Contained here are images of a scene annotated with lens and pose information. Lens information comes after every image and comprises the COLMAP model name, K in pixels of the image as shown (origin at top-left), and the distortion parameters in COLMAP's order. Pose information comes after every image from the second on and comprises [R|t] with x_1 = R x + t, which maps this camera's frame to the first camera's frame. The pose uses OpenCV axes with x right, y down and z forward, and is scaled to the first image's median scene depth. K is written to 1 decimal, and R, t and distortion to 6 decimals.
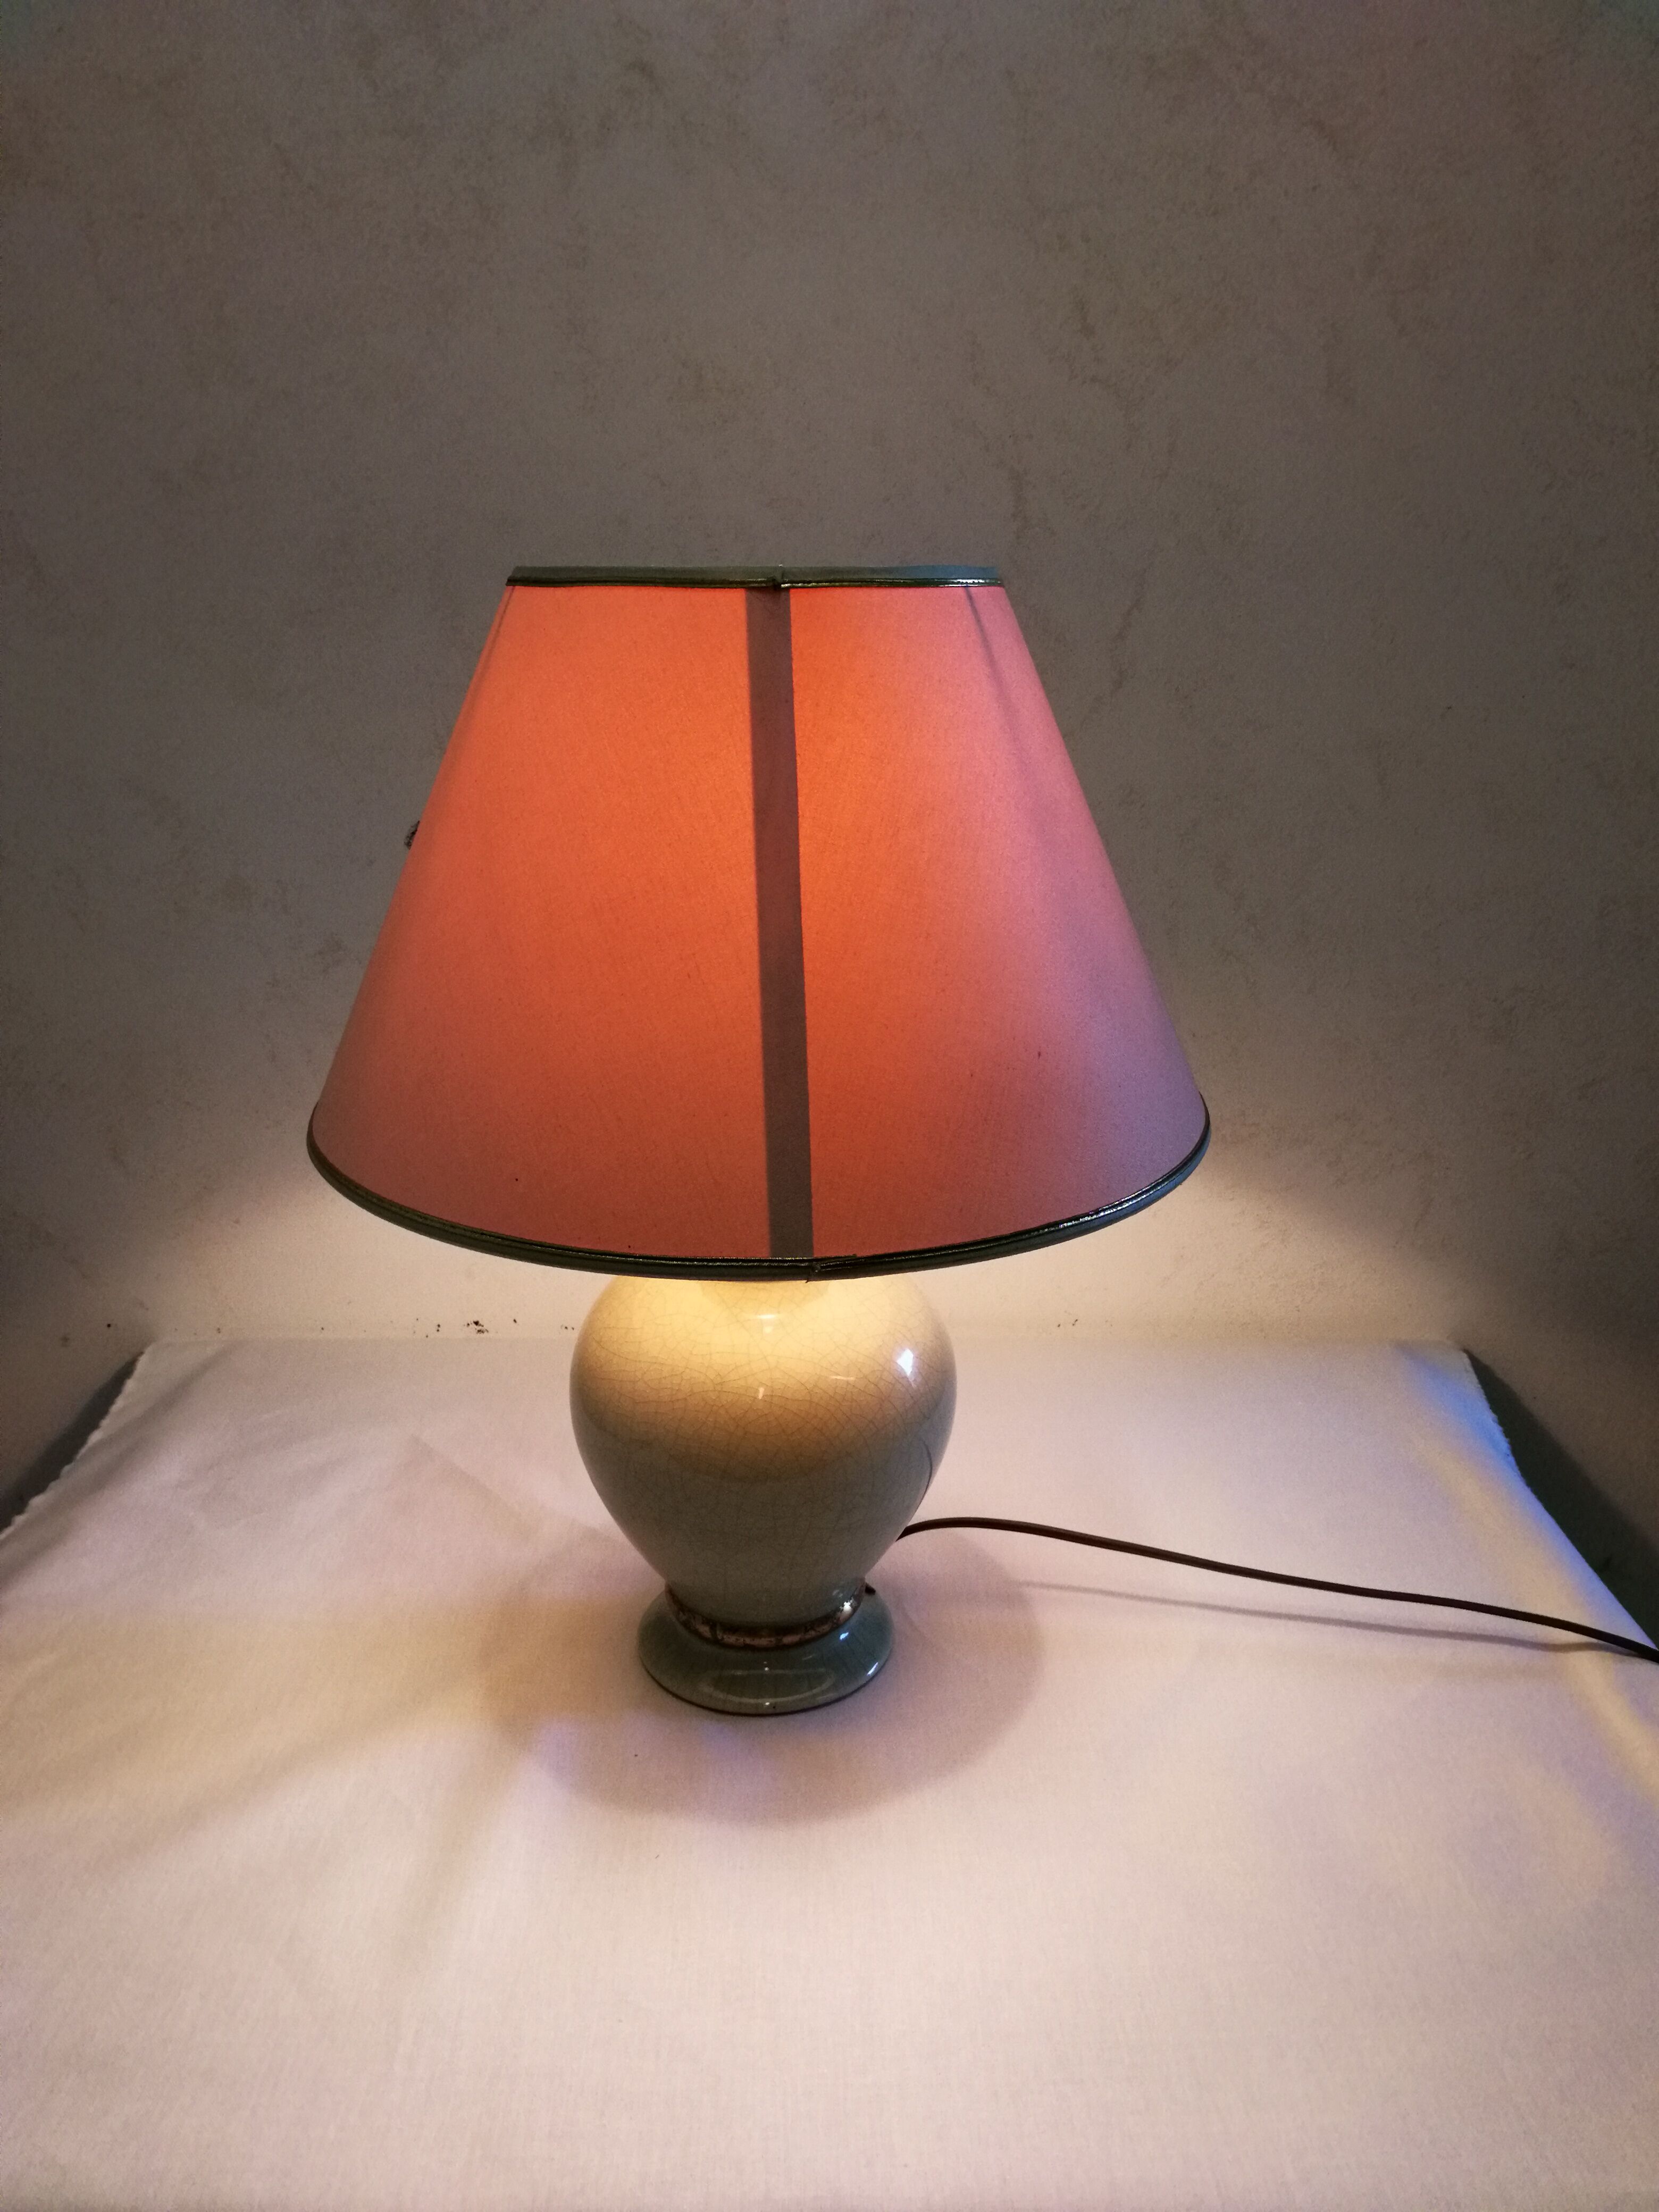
lens RADIAL K [[1587.2, 0, 825.3], [0, 1587.2, 1062.6], [0, 0, 1]] dist [0.009618, -0.000828]
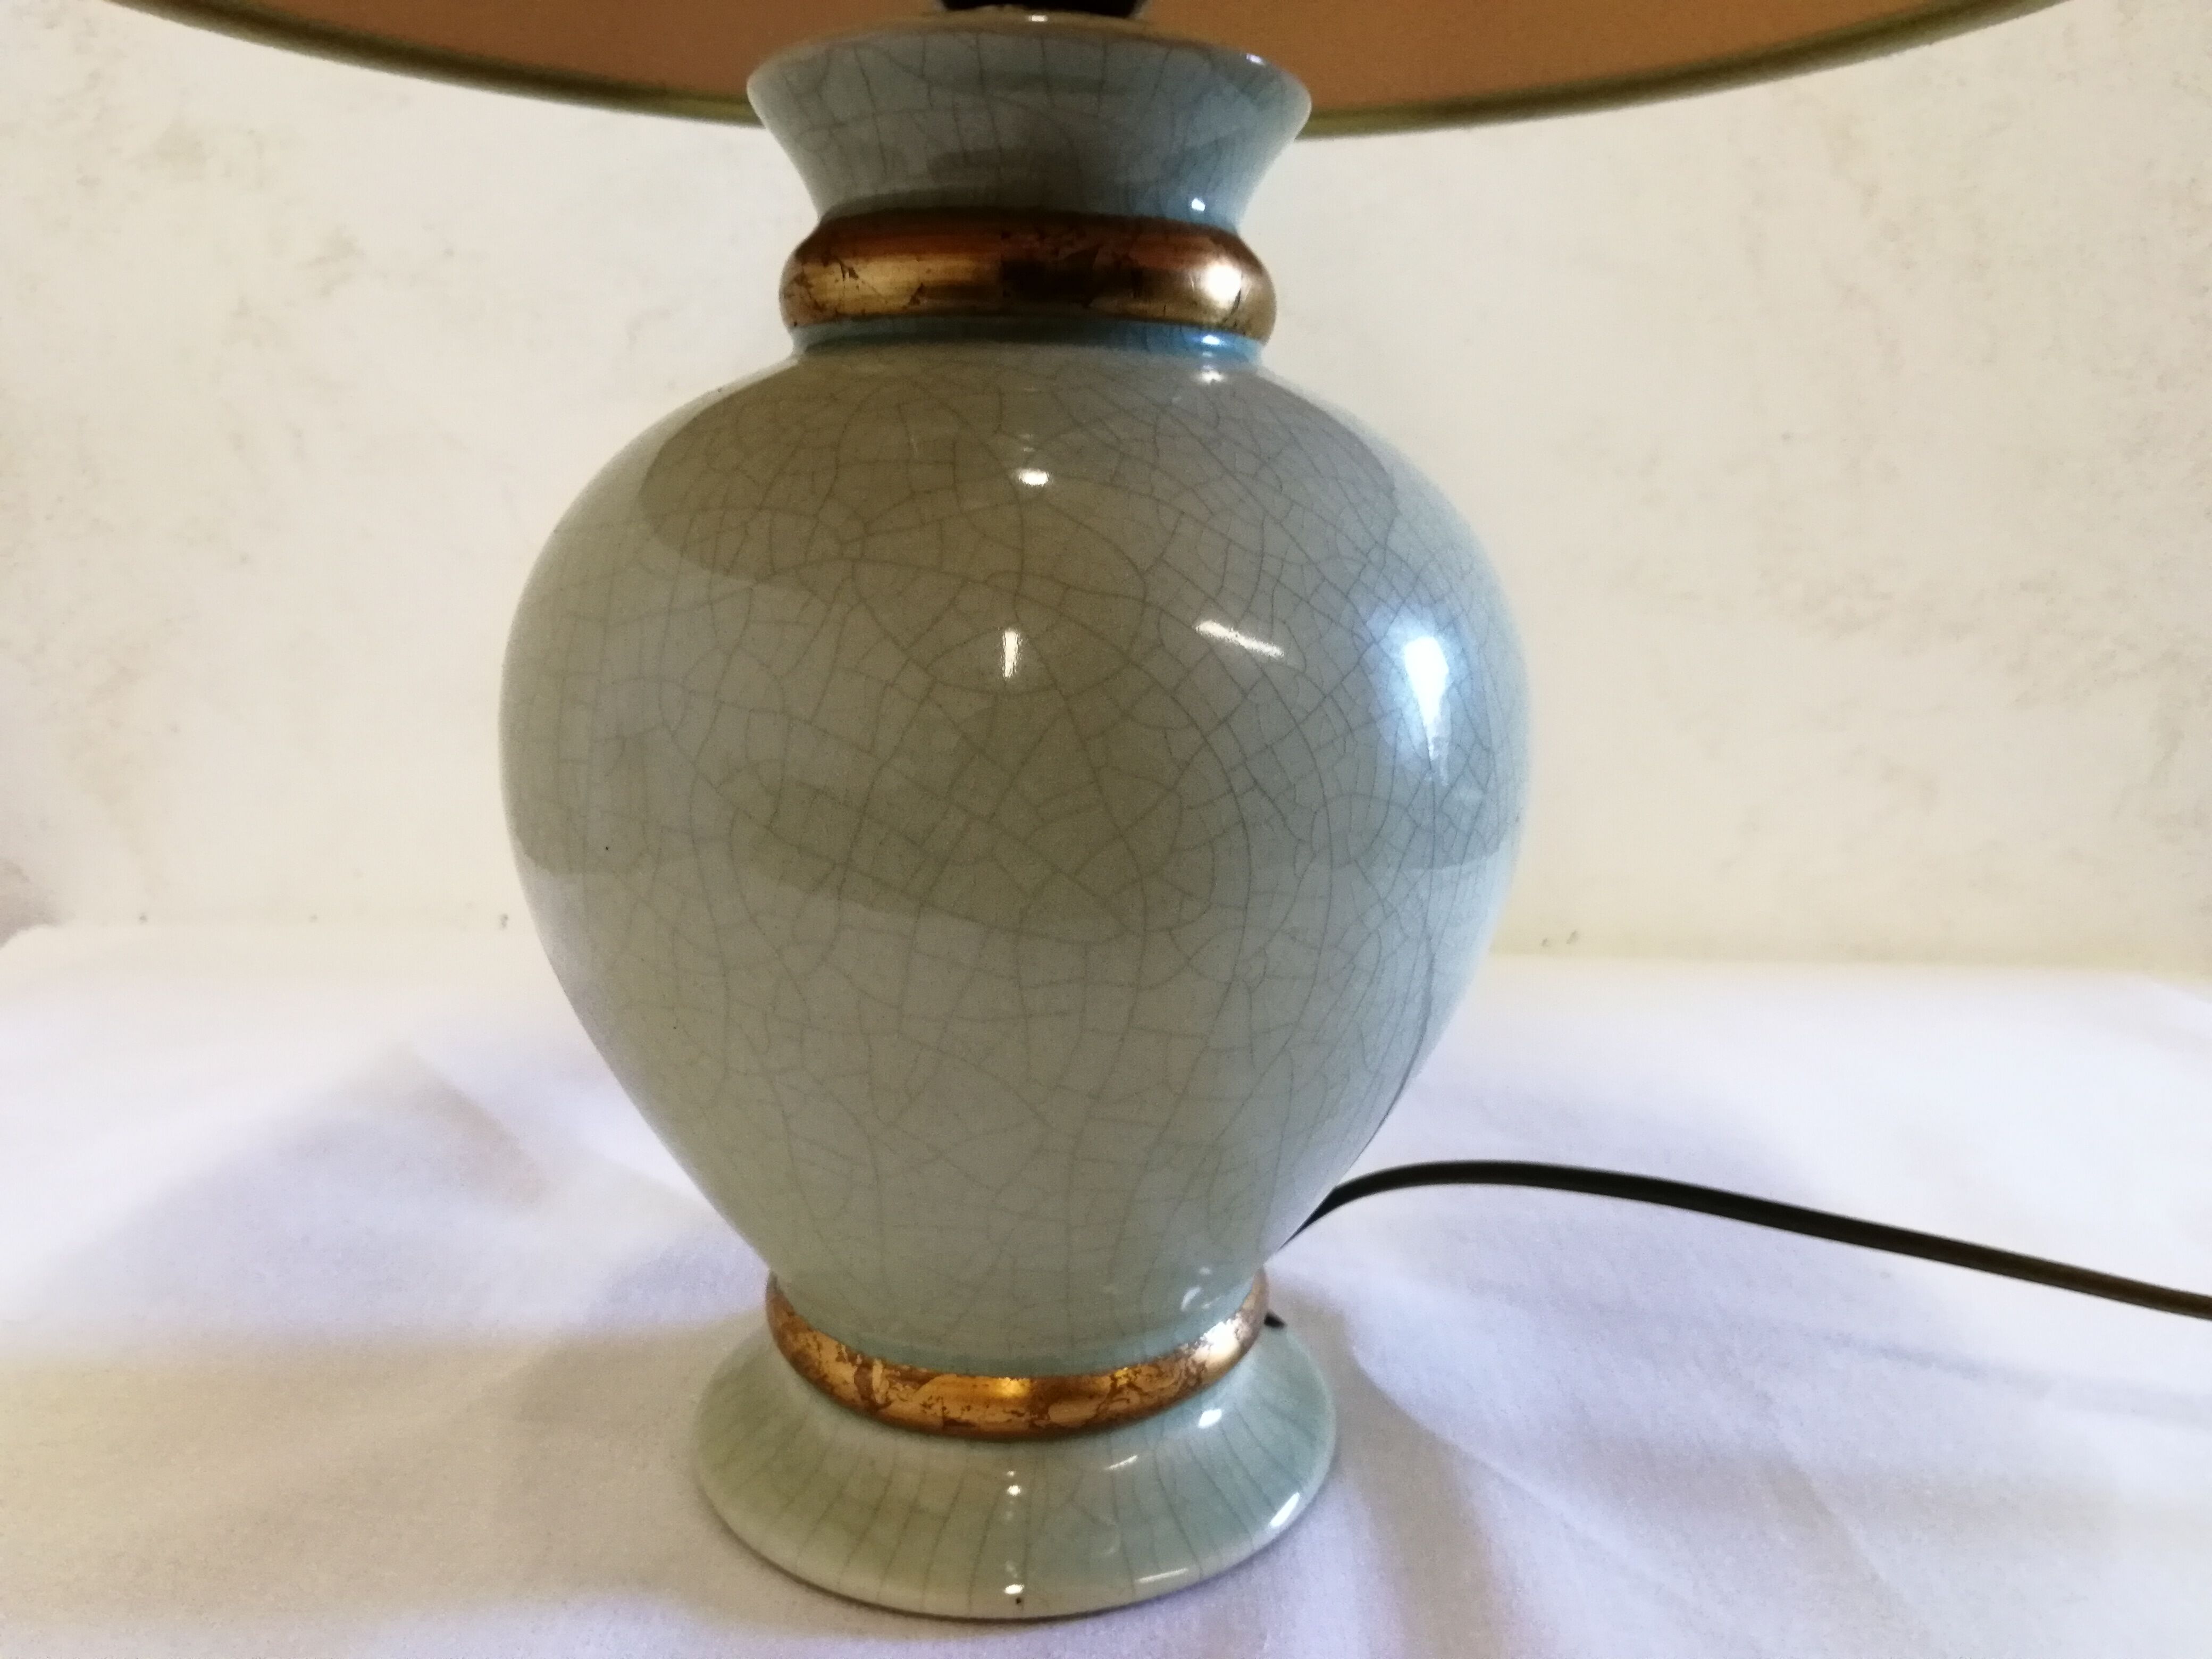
lens RADIAL K [[1565.8, 0, 1052.3], [0, 1565.8, 818.9], [0, 0, 1]] dist [-0.007236, -0.008460]
pose [[0.998533, 0.016424, -0.051589, -0.007272], [-0.019418, 0.998123, -0.058085, 0.182070], [0.050538, 0.059002, 0.996978, 0.466890]]
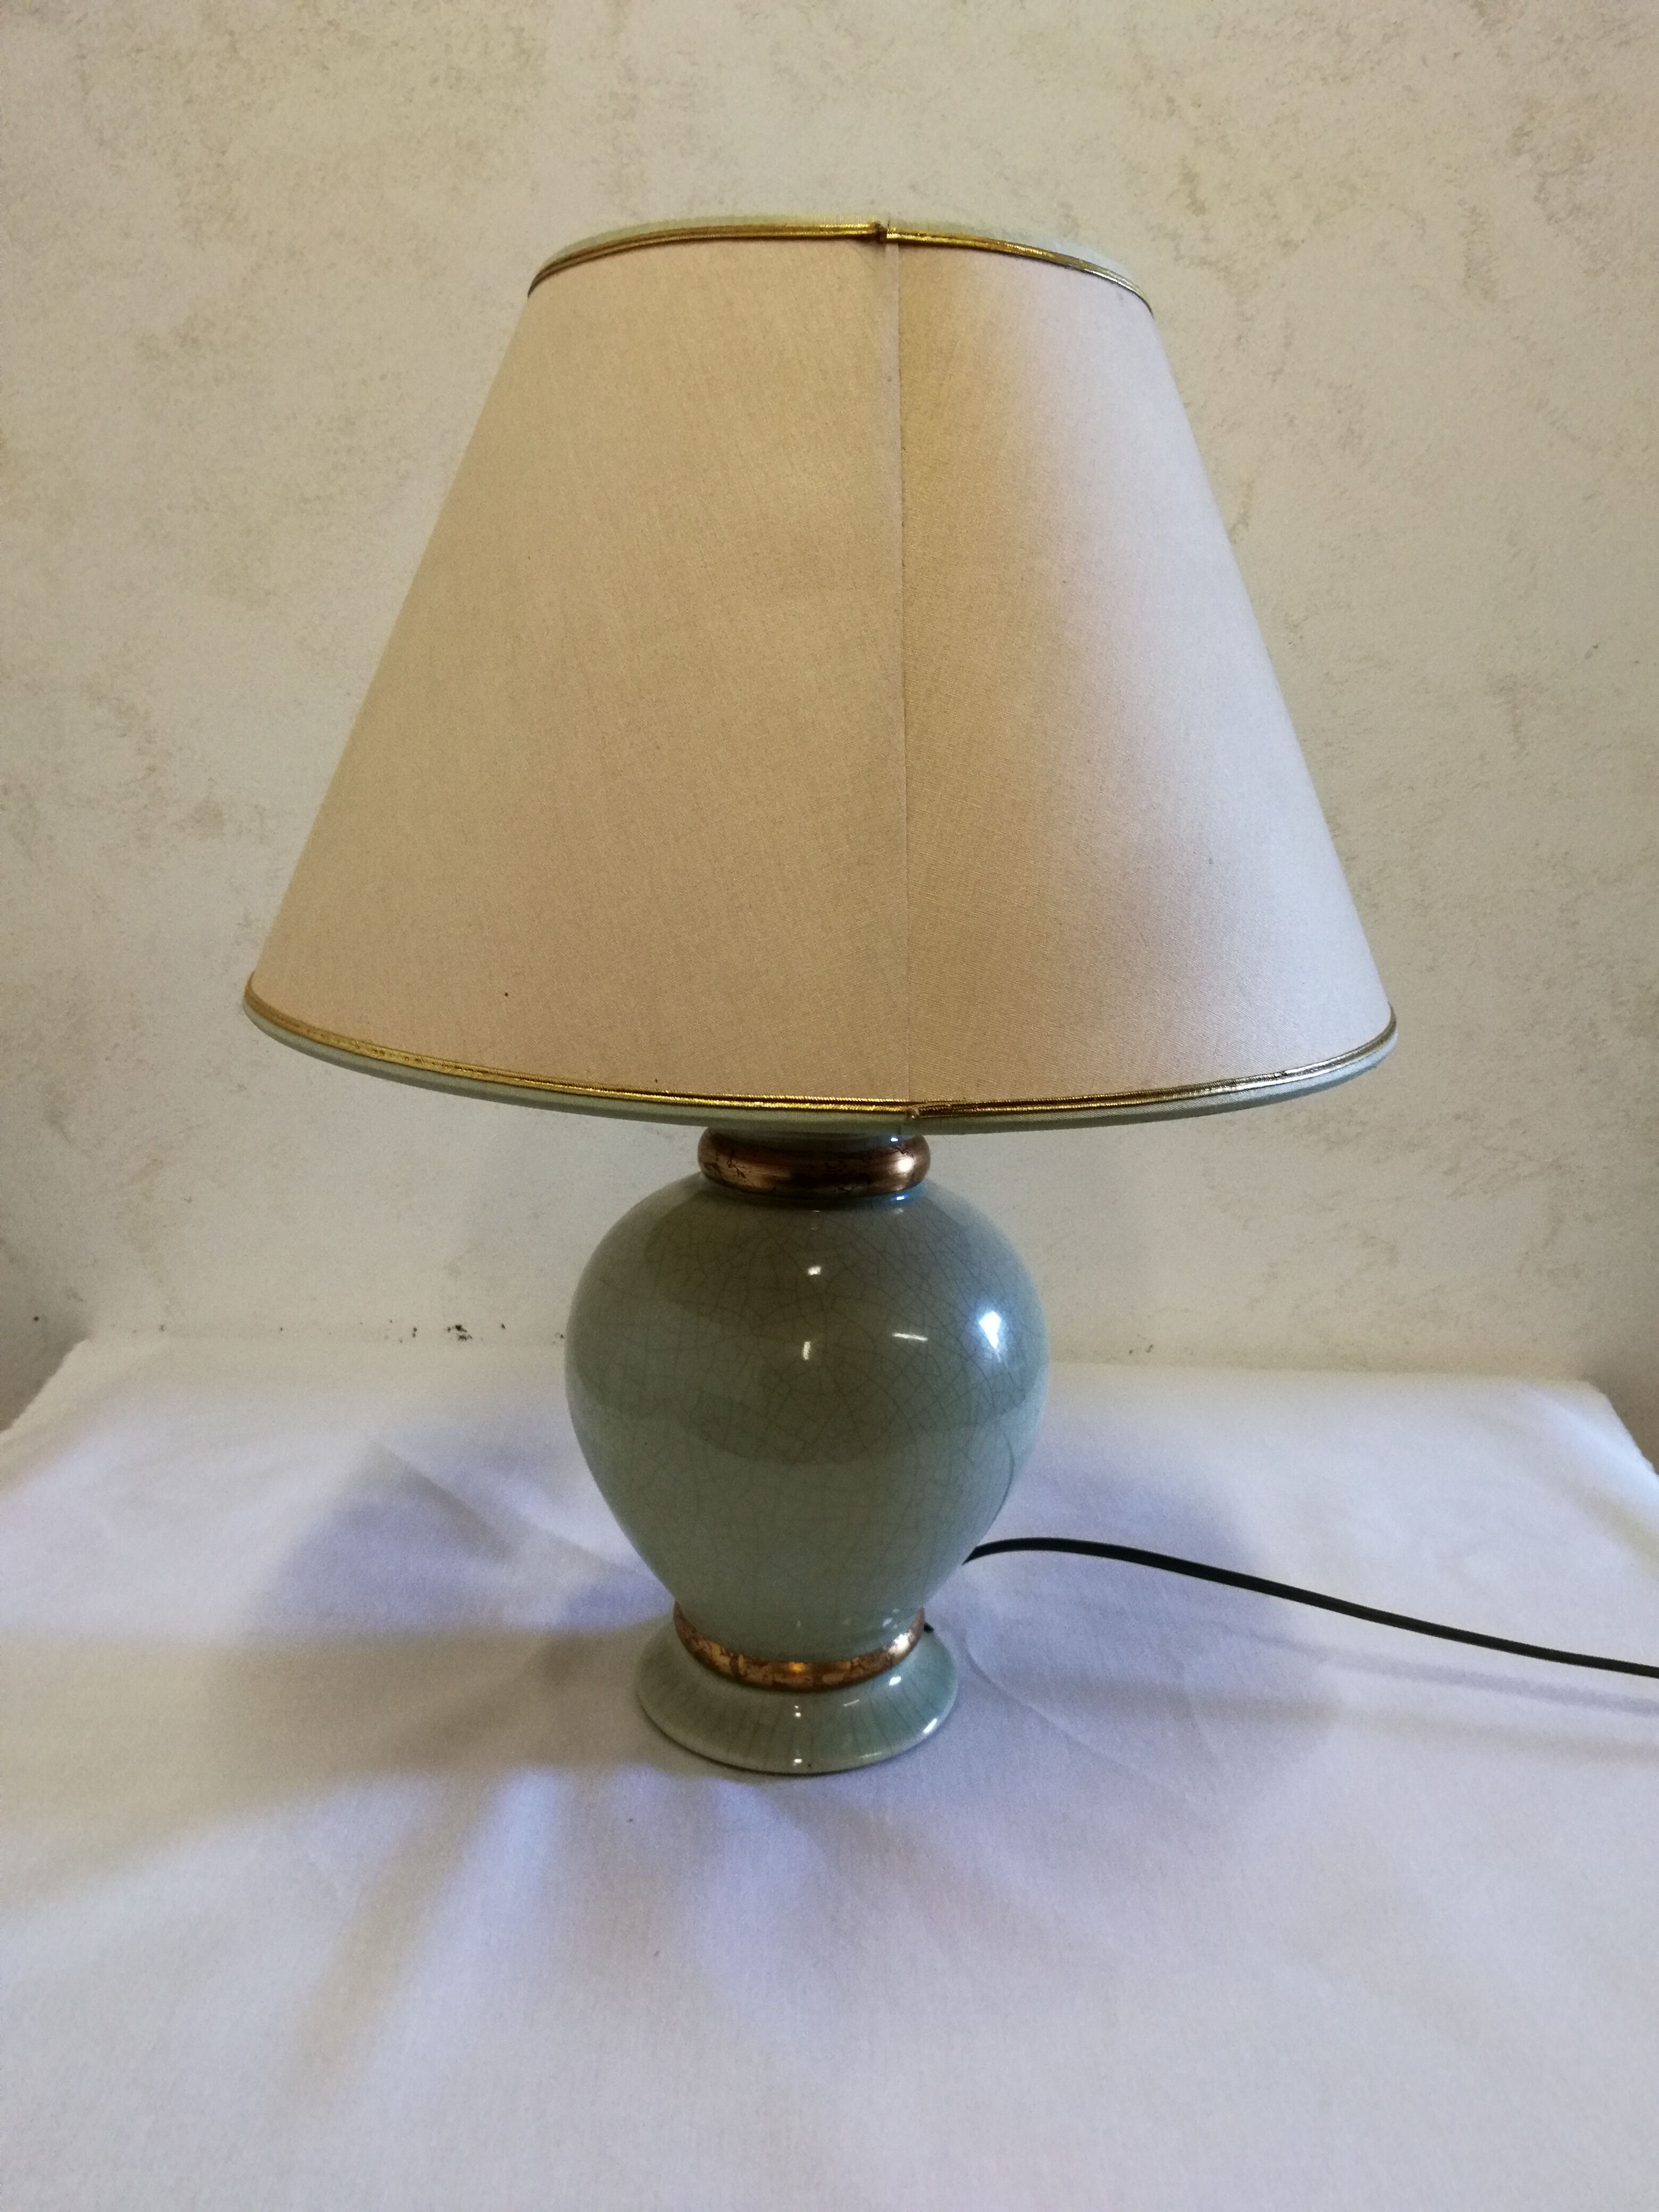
lens RADIAL K [[1587.2, 0, 825.3], [0, 1587.2, 1062.6], [0, 0, 1]] dist [0.009618, -0.000828]
pose [[0.999493, 0.031442, -0.004997, -0.022599], [-0.031702, 0.997336, -0.065689, 0.081231], [0.002919, 0.065814, 0.997828, 0.144644]]
